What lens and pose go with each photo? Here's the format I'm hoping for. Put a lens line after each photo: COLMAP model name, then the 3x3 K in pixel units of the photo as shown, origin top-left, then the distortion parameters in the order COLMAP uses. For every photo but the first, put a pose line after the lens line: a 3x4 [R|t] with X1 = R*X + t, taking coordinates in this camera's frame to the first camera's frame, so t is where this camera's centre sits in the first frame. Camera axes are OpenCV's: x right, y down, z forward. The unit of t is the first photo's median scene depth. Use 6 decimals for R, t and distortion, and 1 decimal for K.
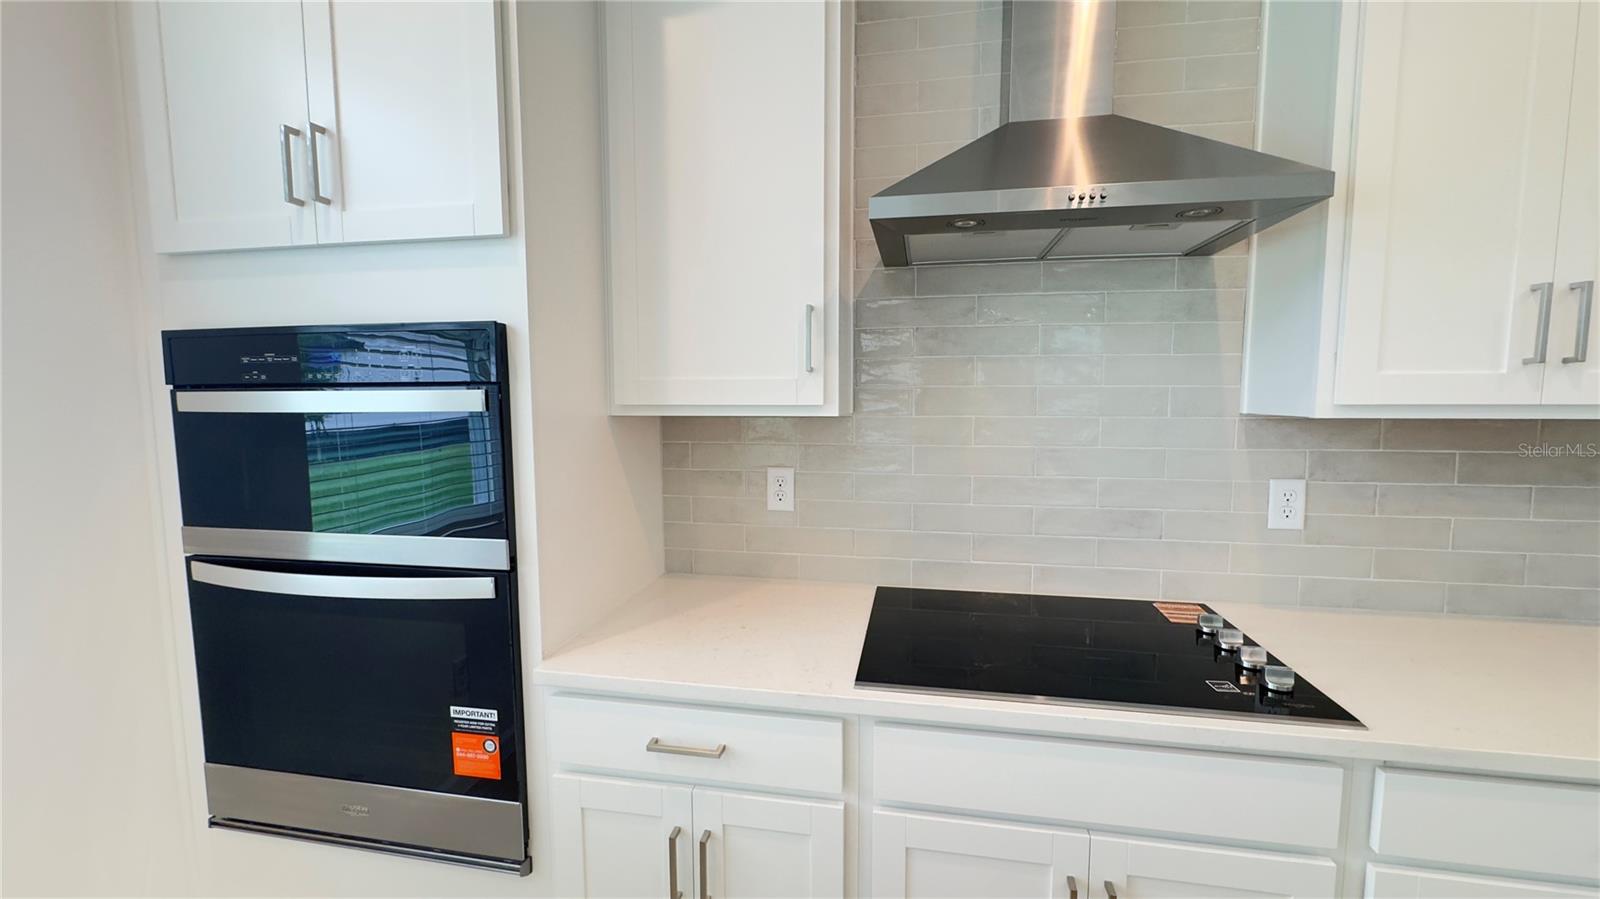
lens RADIAL K [[640.4, 0, 800.0], [0, 640.4, 449.5], [0, 0, 1]] dist [-0.000298, 0.000024]
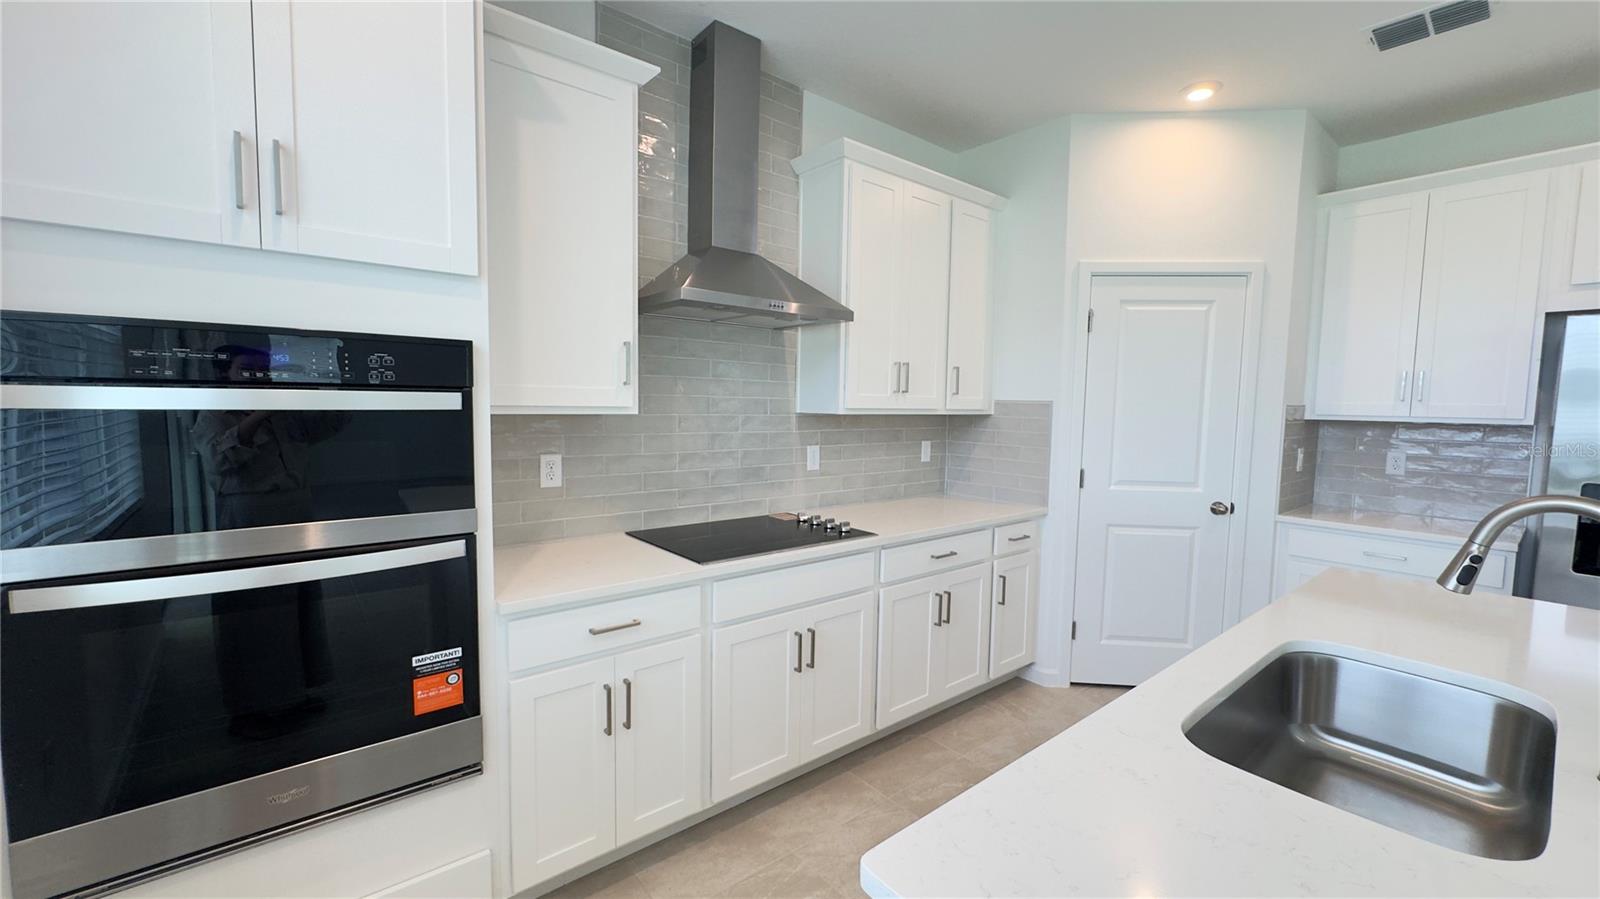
lens RADIAL K [[640.4, 0, 800.0], [0, 640.4, 449.5], [0, 0, 1]] dist [-0.000298, 0.000024]
pose [[0.644634, -0.043296, 0.763265, -0.964613], [0.048448, 0.998702, 0.015734, 0.030920], [-0.762955, 0.026836, 0.645894, -0.324007]]
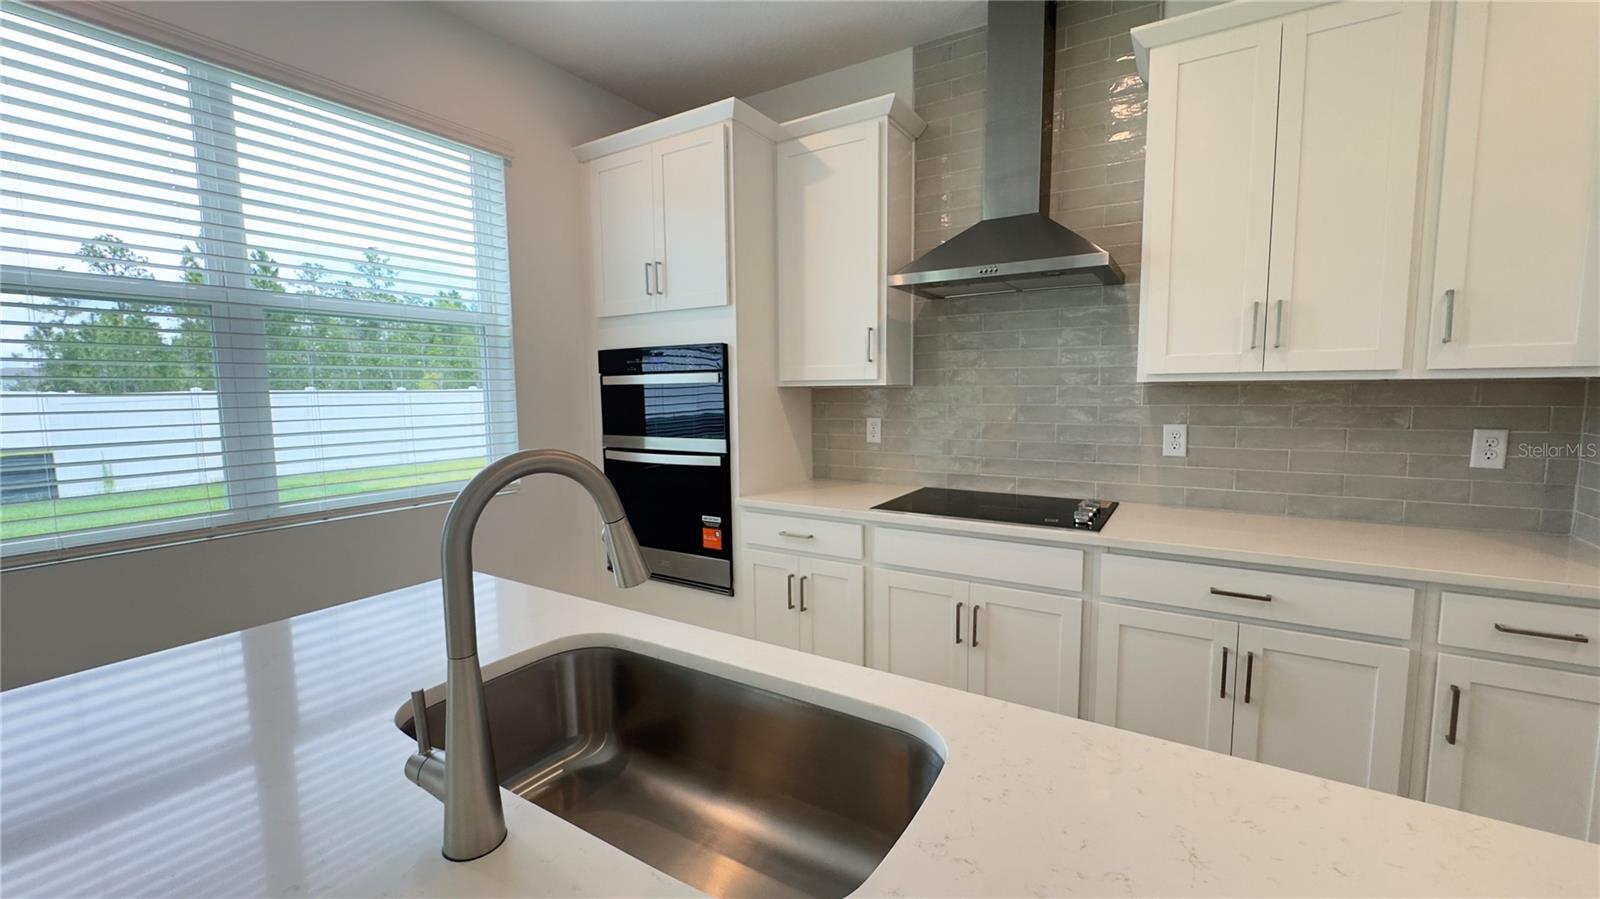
lens RADIAL K [[640.4, 0, 800.0], [0, 640.4, 449.5], [0, 0, 1]] dist [-0.000298, 0.000024]
pose [[0.931833, 0.027788, -0.361823, 0.566391], [-0.024115, 0.999602, 0.014664, 0.128939], [0.362086, -0.004939, 0.932132, -0.946769]]
